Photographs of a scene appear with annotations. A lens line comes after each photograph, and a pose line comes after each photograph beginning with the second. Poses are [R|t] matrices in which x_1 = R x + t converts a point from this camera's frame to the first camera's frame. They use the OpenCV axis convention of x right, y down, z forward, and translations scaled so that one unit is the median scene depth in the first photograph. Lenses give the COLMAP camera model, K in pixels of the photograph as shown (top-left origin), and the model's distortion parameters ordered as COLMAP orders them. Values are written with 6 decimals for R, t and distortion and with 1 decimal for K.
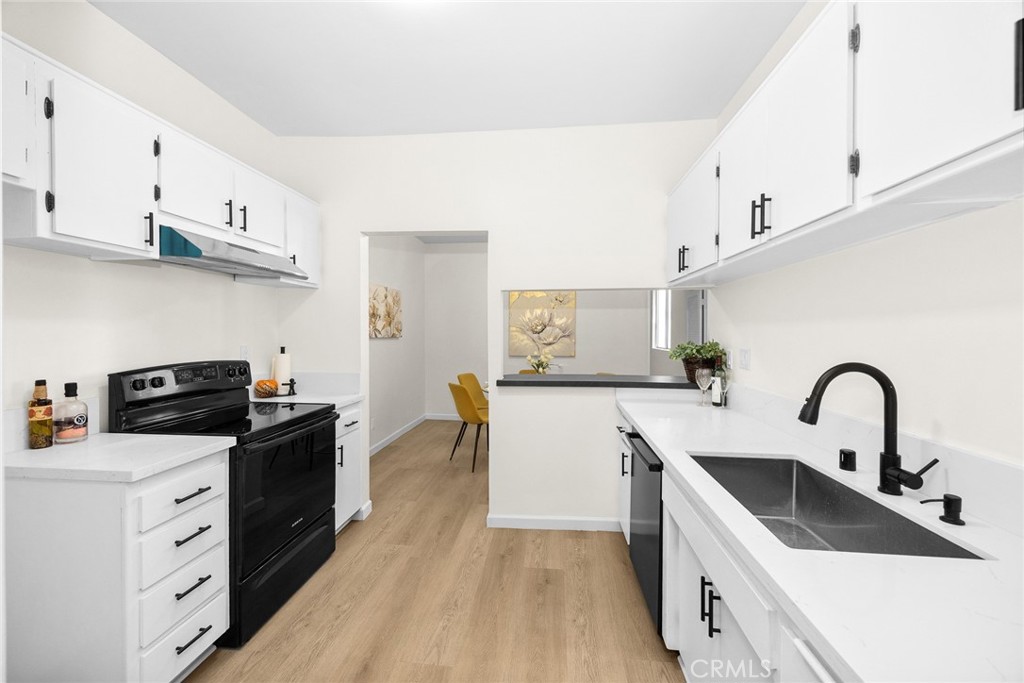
lens RADIAL K [[393.0, 0, 496.4], [0, 393.0, 336.0], [0, 0, 1]] dist [-0.001378, -0.000112]
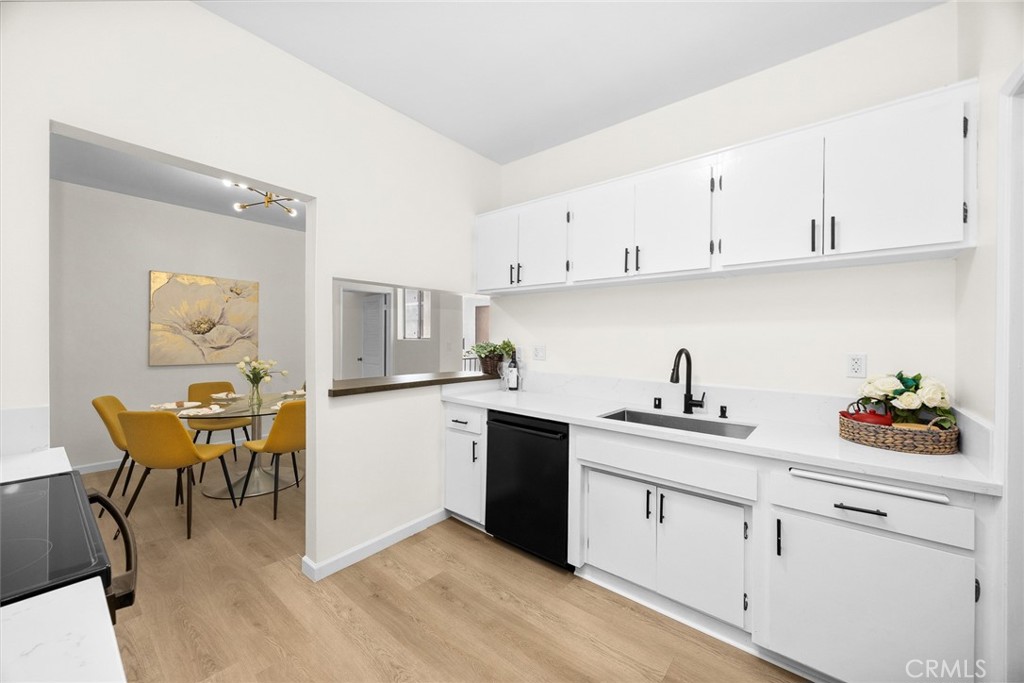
lens RADIAL K [[393.0, 0, 505.1], [0, 393.0, 340.4], [0, 0, 1]] dist [-0.001378, -0.000112]
pose [[0.552393, 0.000369, 0.833584, -0.495017], [-0.001173, 0.999999, 0.000335, 0.013083], [-0.833583, -0.001163, 0.552393, 0.285063]]
